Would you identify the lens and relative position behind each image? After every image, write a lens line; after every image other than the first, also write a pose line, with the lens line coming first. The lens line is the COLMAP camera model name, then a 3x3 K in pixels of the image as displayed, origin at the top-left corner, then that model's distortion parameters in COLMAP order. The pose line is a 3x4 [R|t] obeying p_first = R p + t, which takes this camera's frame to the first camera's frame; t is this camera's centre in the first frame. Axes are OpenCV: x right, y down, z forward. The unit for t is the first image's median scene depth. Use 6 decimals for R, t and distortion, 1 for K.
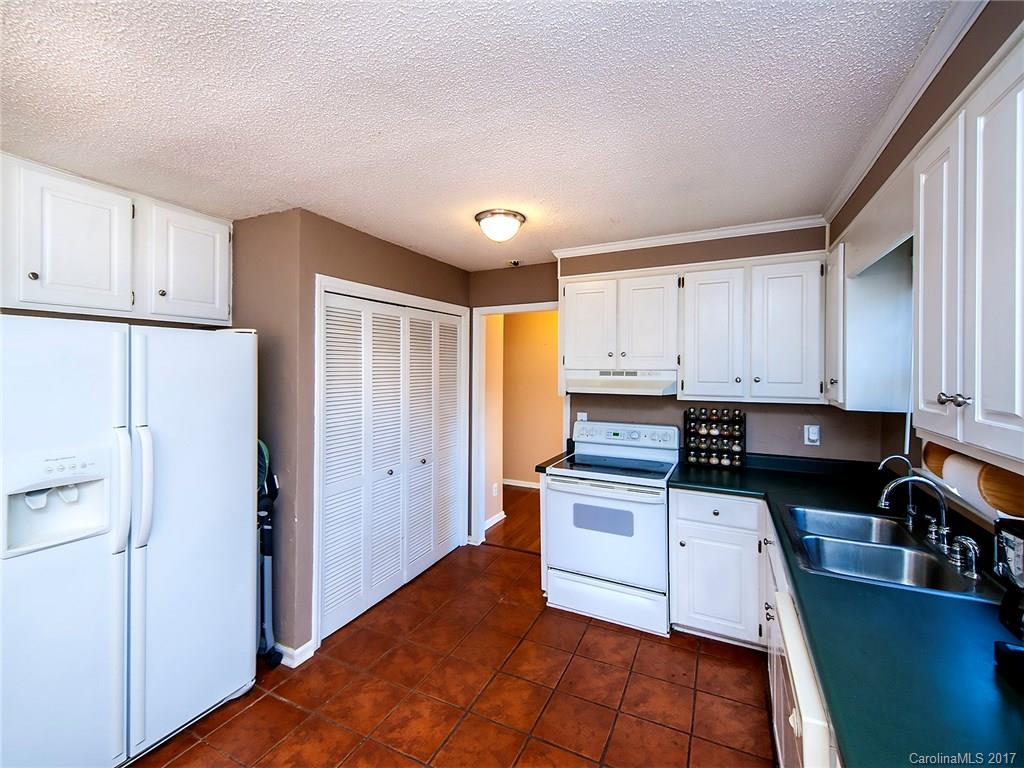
lens RADIAL K [[434.6, 0, 497.2], [0, 434.6, 369.2], [0, 0, 1]] dist [0.022514, -0.016308]
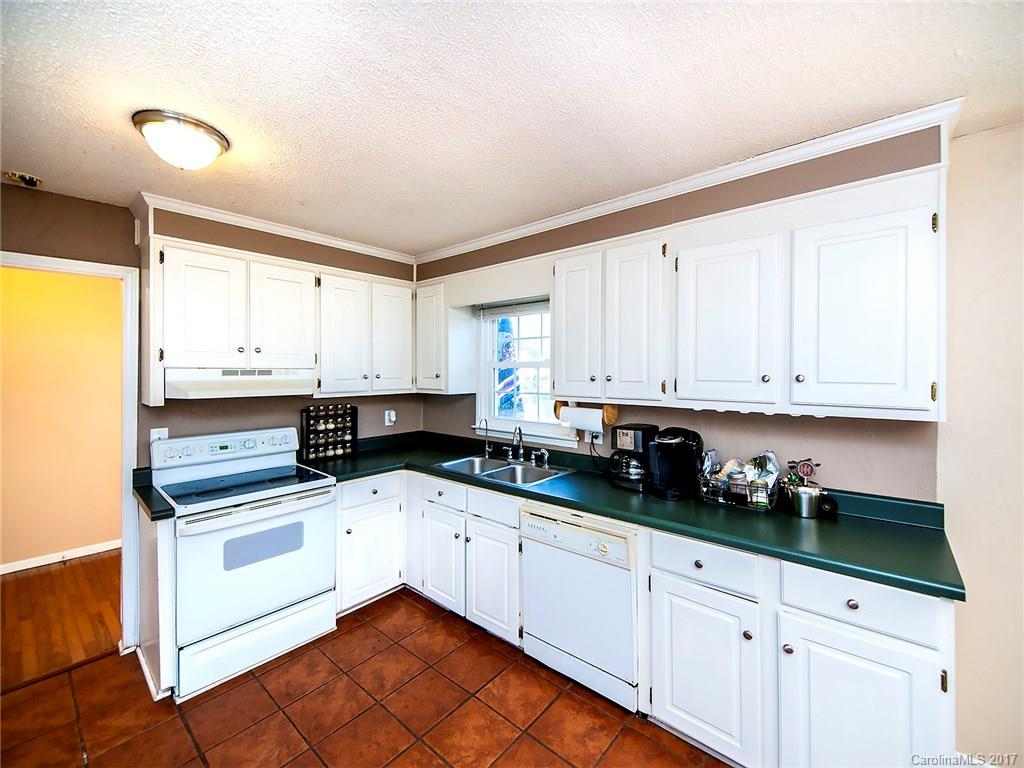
lens RADIAL K [[420.5, 0, 510.7], [0, 420.5, 374.5], [0, 0, 1]] dist [0.023702, -0.013860]
pose [[0.249692, -0.010039, 0.968273, -0.415504], [0.006232, 0.999942, 0.008760, 0.009852], [-0.968305, 0.003847, 0.249740, 0.318552]]
